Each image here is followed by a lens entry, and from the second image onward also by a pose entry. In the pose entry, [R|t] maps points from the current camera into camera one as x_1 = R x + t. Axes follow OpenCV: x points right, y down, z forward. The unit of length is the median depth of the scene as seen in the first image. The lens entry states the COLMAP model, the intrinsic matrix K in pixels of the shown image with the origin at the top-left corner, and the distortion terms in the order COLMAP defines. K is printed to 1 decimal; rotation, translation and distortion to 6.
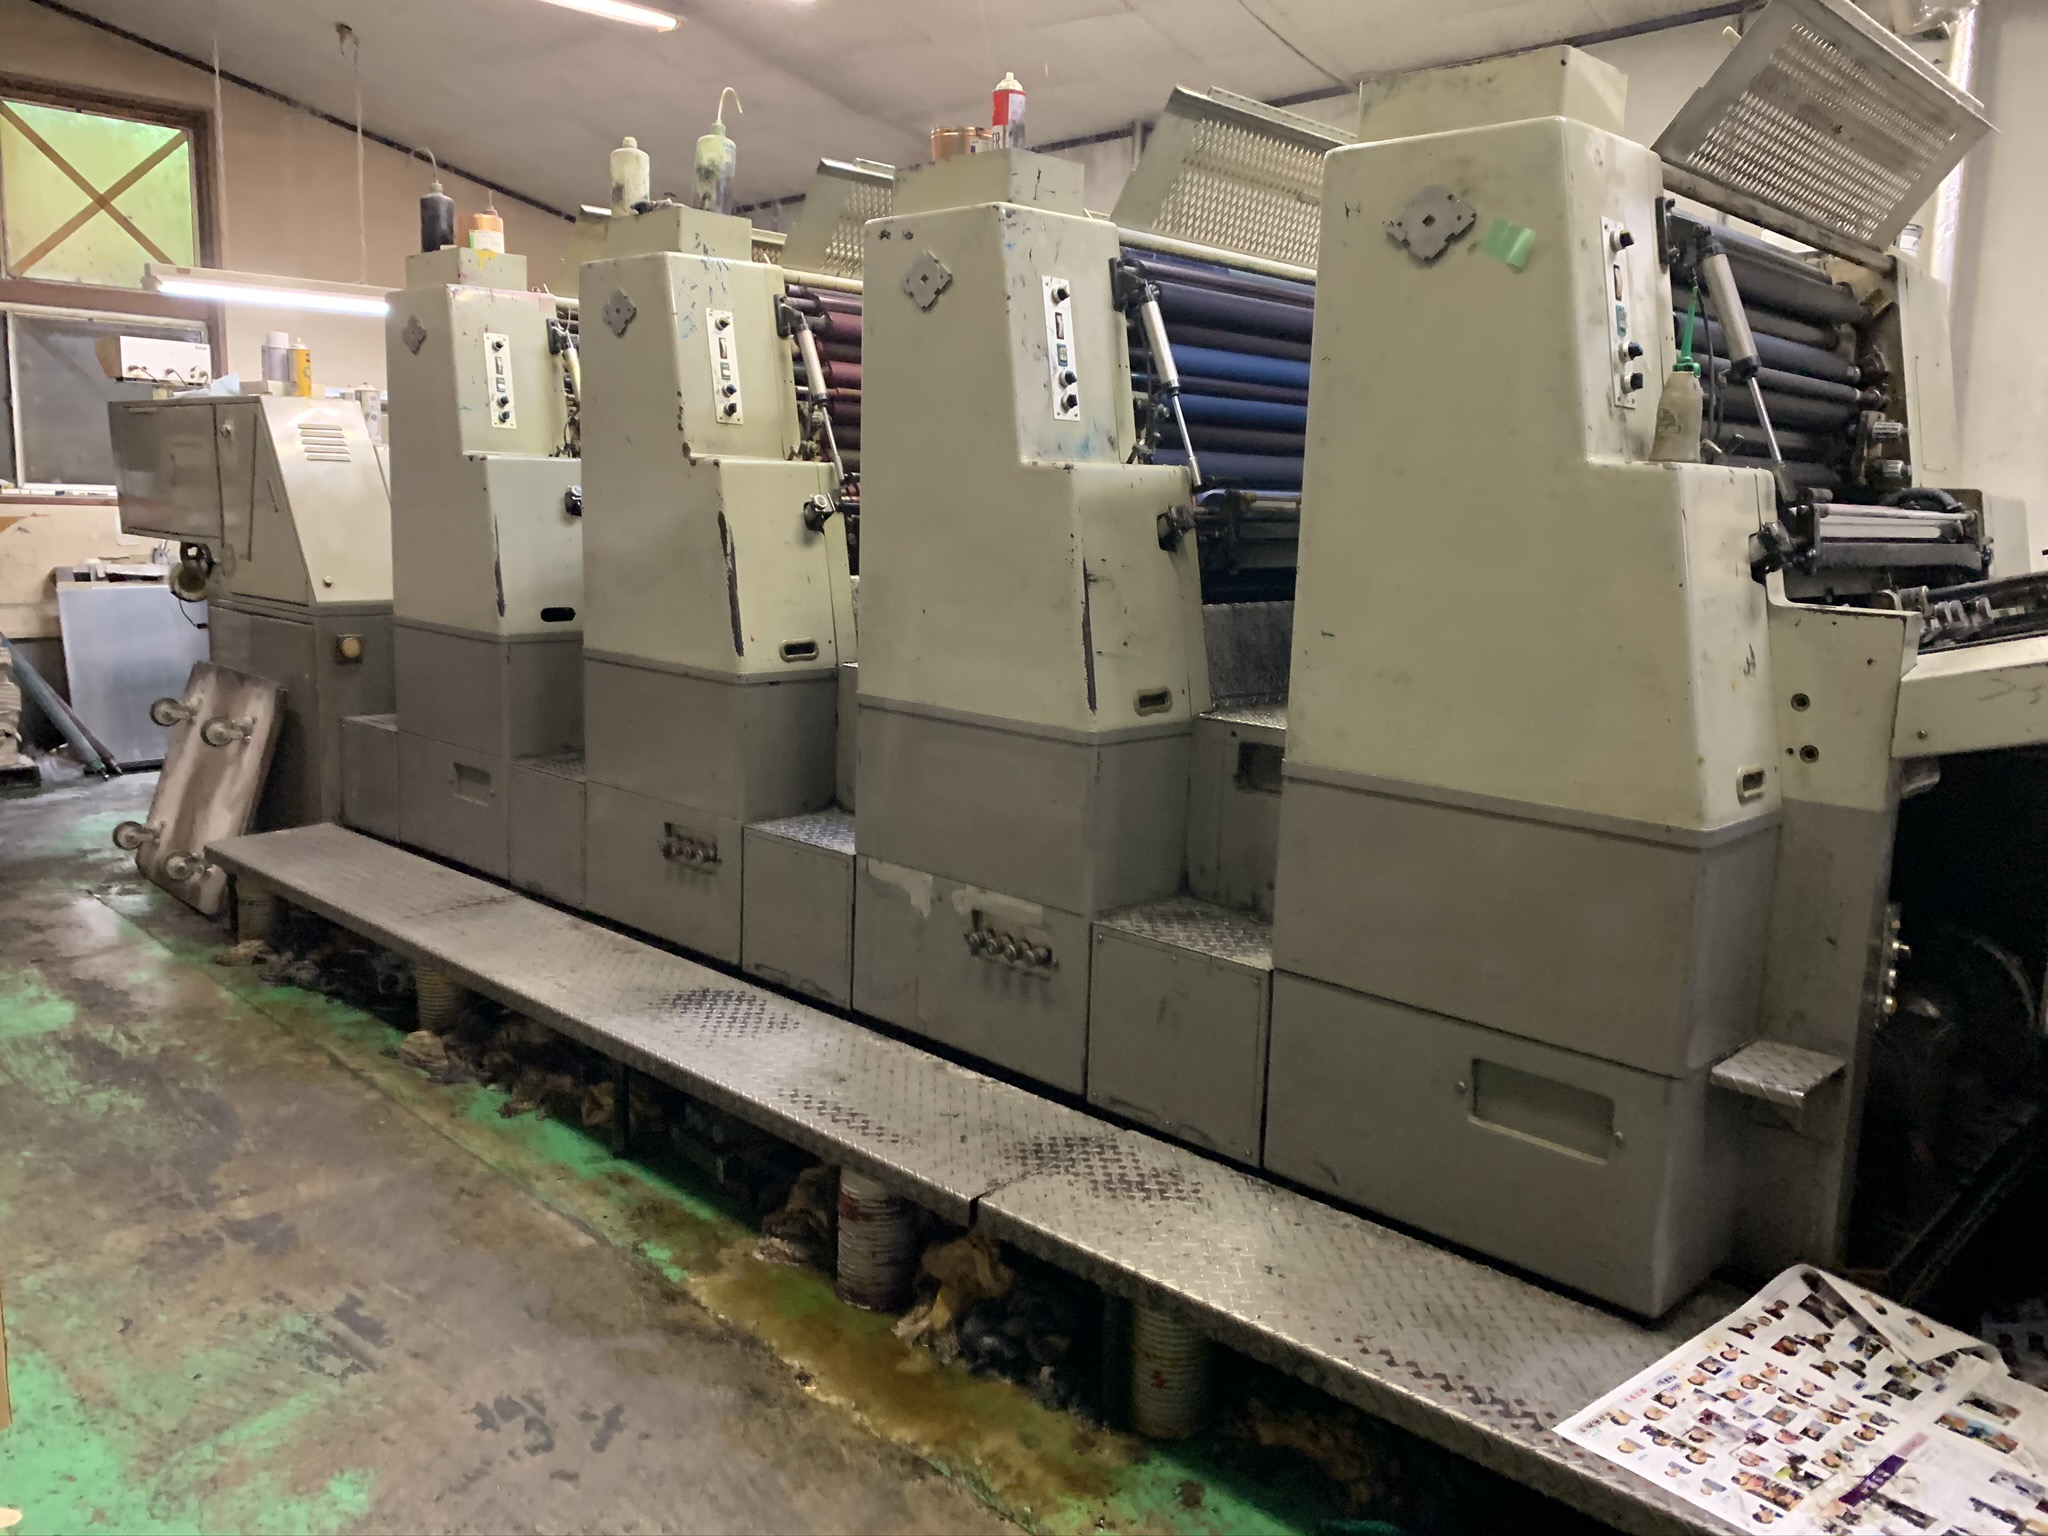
lens RADIAL K [[1573.6, 0, 1024.0], [0, 1573.6, 768.0], [0, 0, 1]] dist [0.001713, 0.013220]
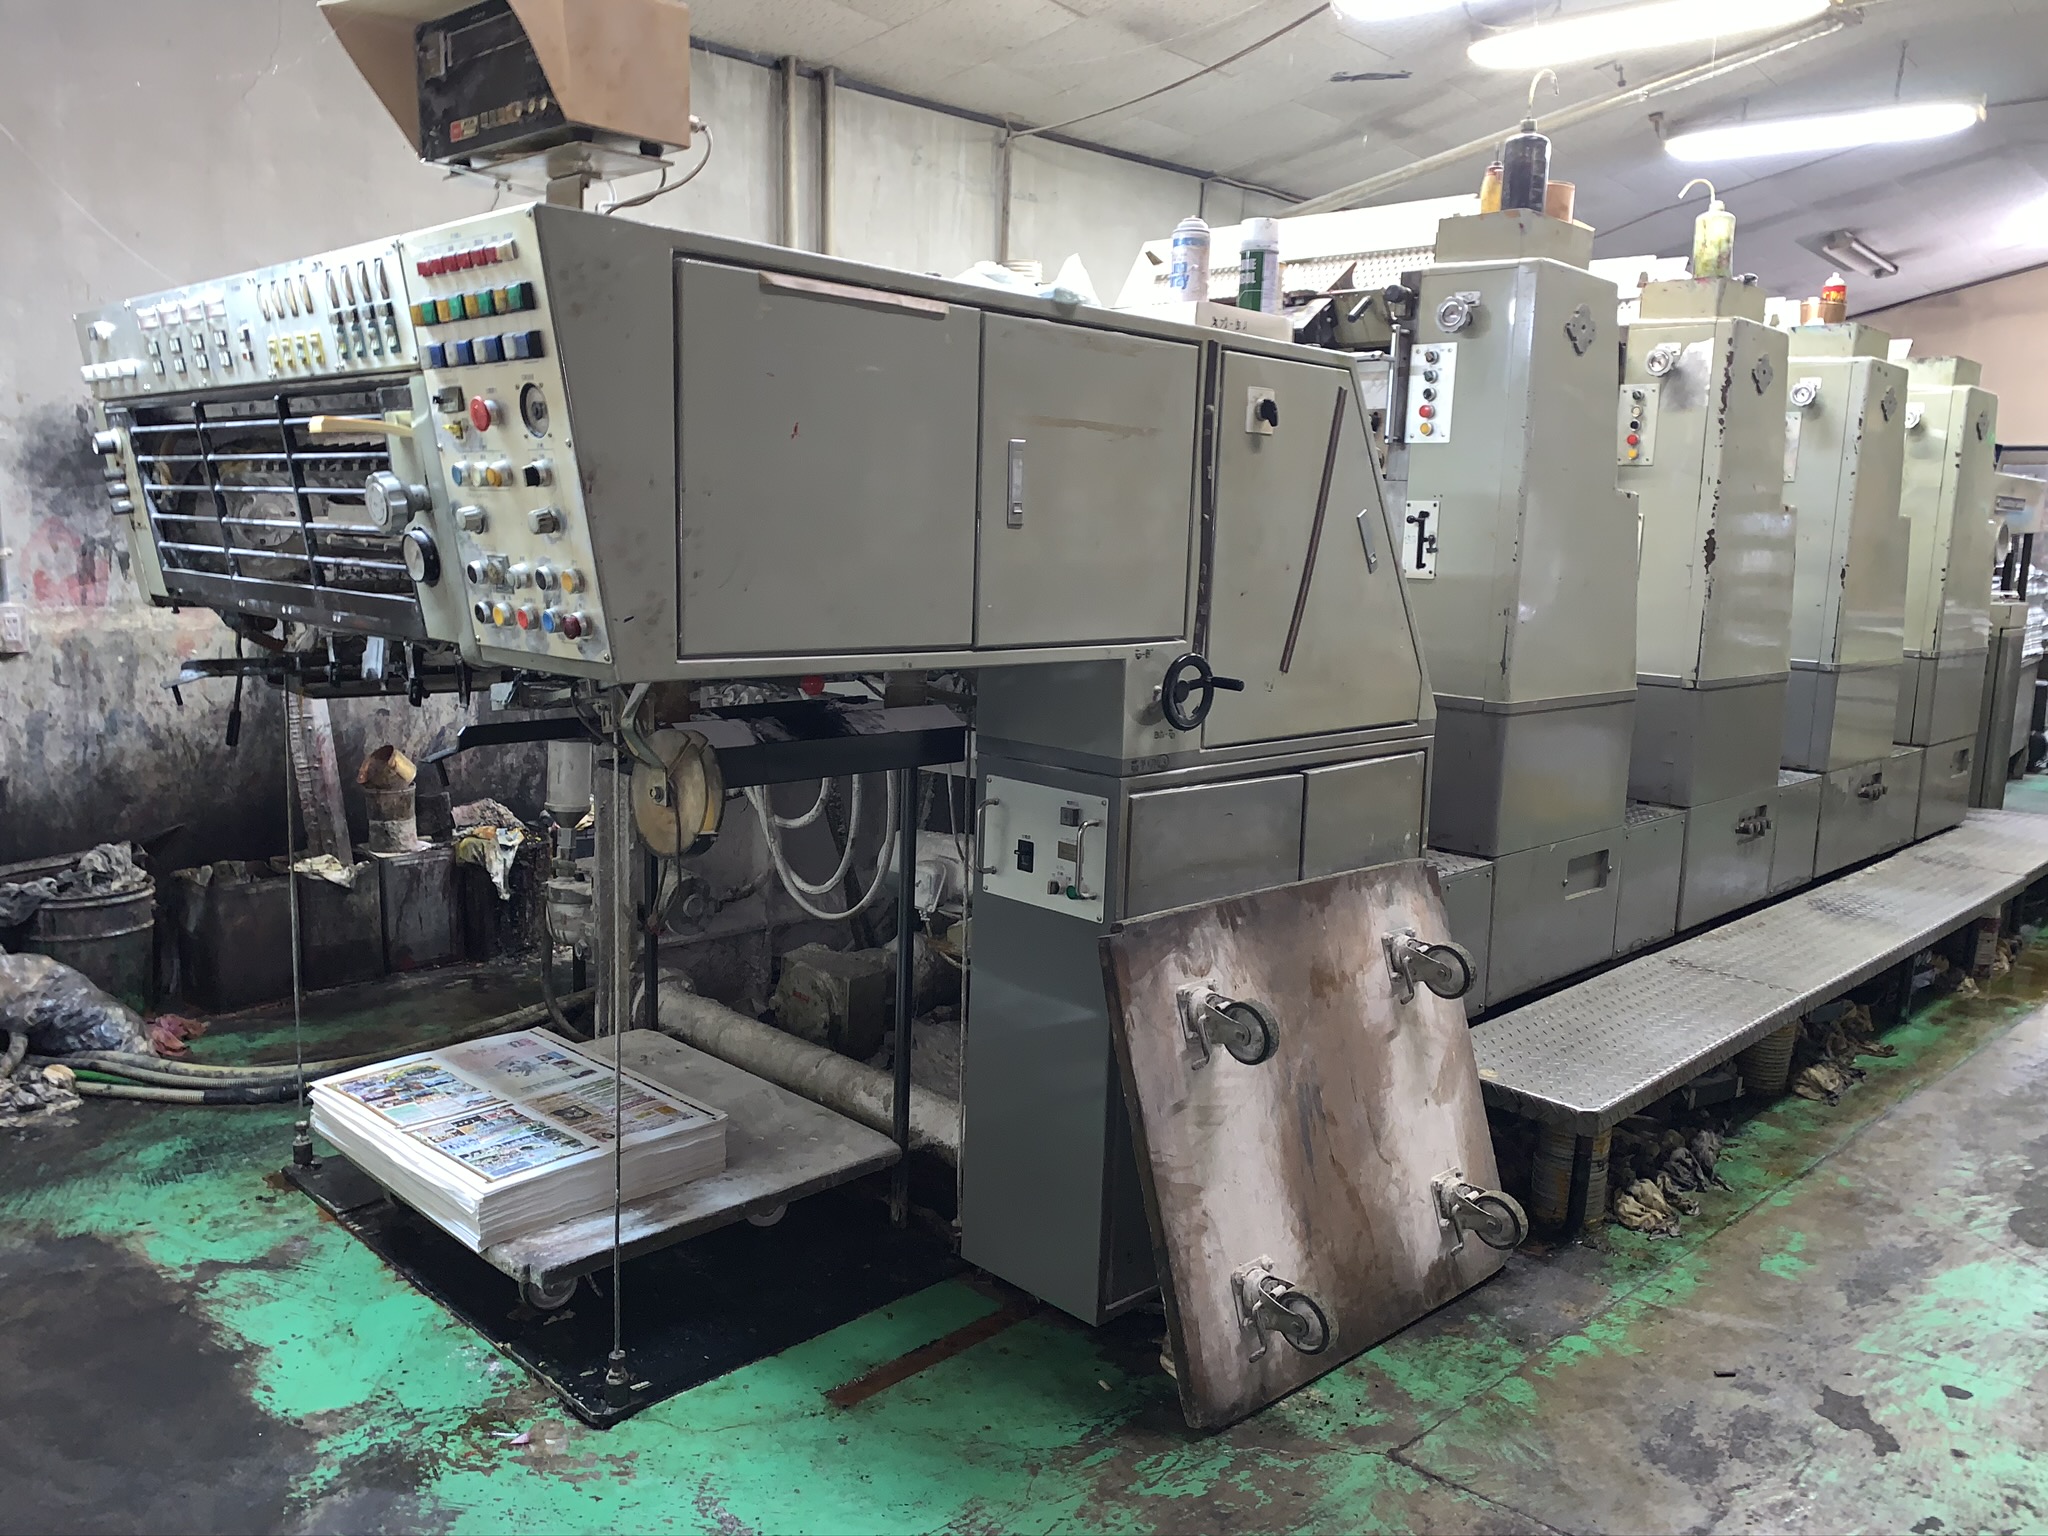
lens RADIAL K [[1573.6, 0, 1024.0], [0, 1573.6, 768.0], [0, 0, 1]] dist [0.001713, 0.013220]
pose [[0.014213, -0.184003, 0.982823, -1.336281], [0.137038, 0.974006, 0.180370, -0.271330], [-0.990464, 0.132120, 0.039059, 1.424647]]
